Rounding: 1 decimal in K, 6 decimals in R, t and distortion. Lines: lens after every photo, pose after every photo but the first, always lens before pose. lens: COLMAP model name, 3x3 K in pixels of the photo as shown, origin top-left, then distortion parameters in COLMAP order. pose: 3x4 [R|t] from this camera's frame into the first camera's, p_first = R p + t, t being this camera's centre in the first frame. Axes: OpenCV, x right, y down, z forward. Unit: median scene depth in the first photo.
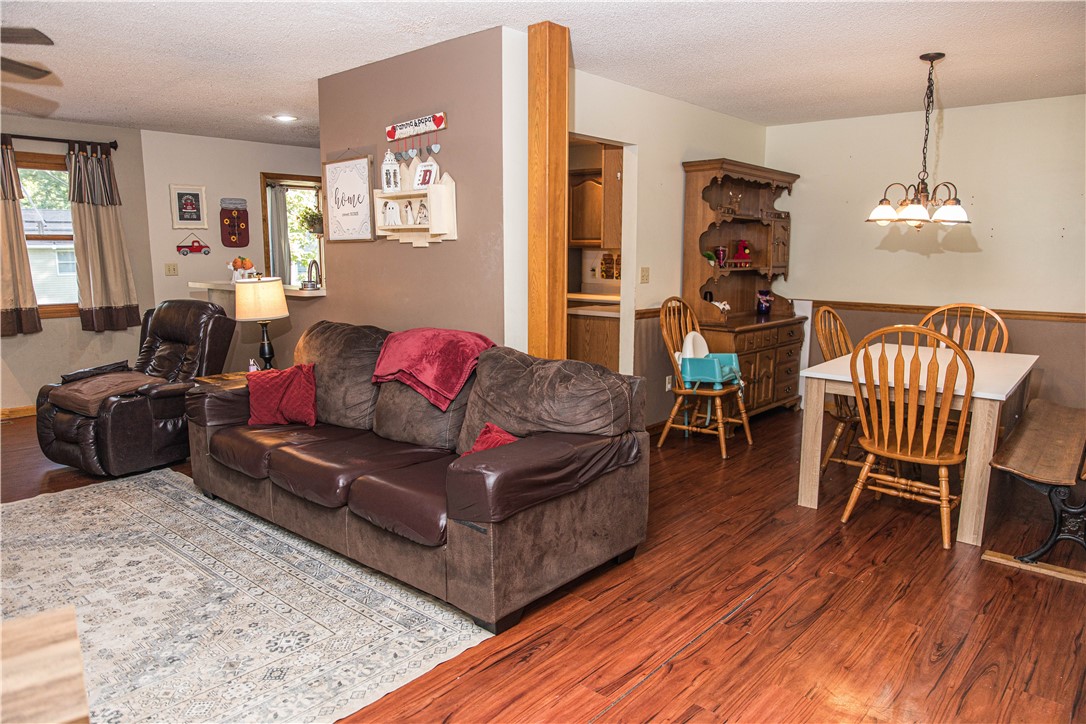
lens RADIAL K [[726.7, 0, 539.2], [0, 726.7, 367.2], [0, 0, 1]] dist [-0.057153, 0.033879]
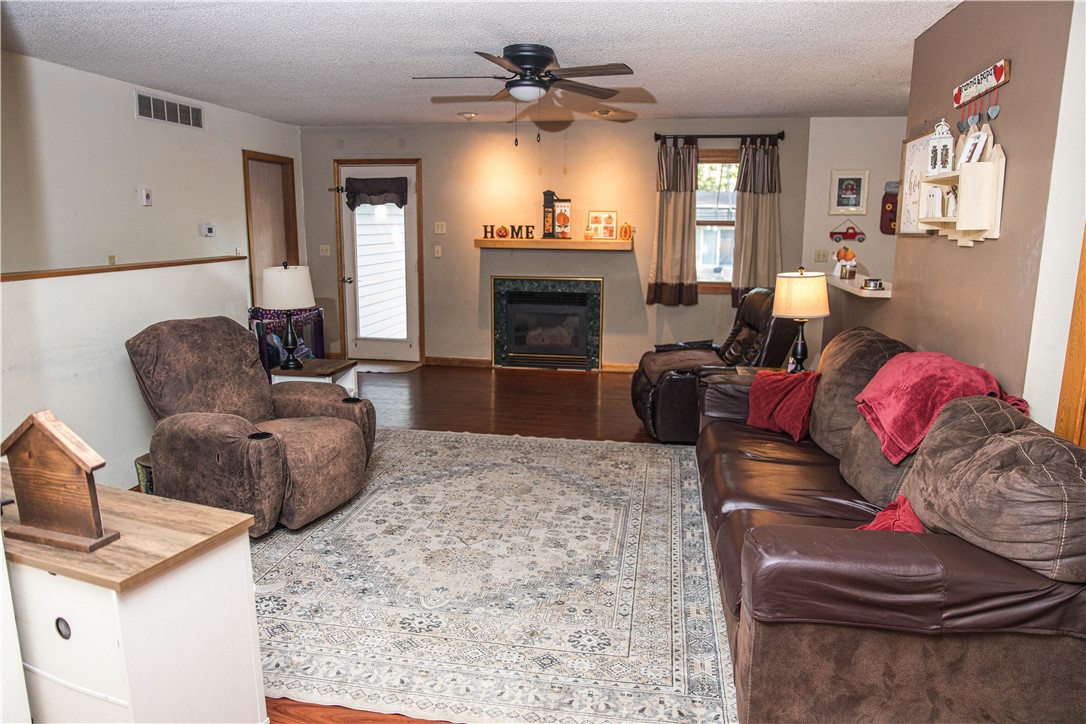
lens RADIAL K [[726.7, 0, 539.2], [0, 726.7, 367.2], [0, 0, 1]] dist [-0.057153, 0.033879]
pose [[0.522822, 0.166212, -0.836080, 0.303632], [-0.142603, 0.984039, 0.106453, -0.070730], [0.840429, 0.063571, 0.538180, 0.286809]]
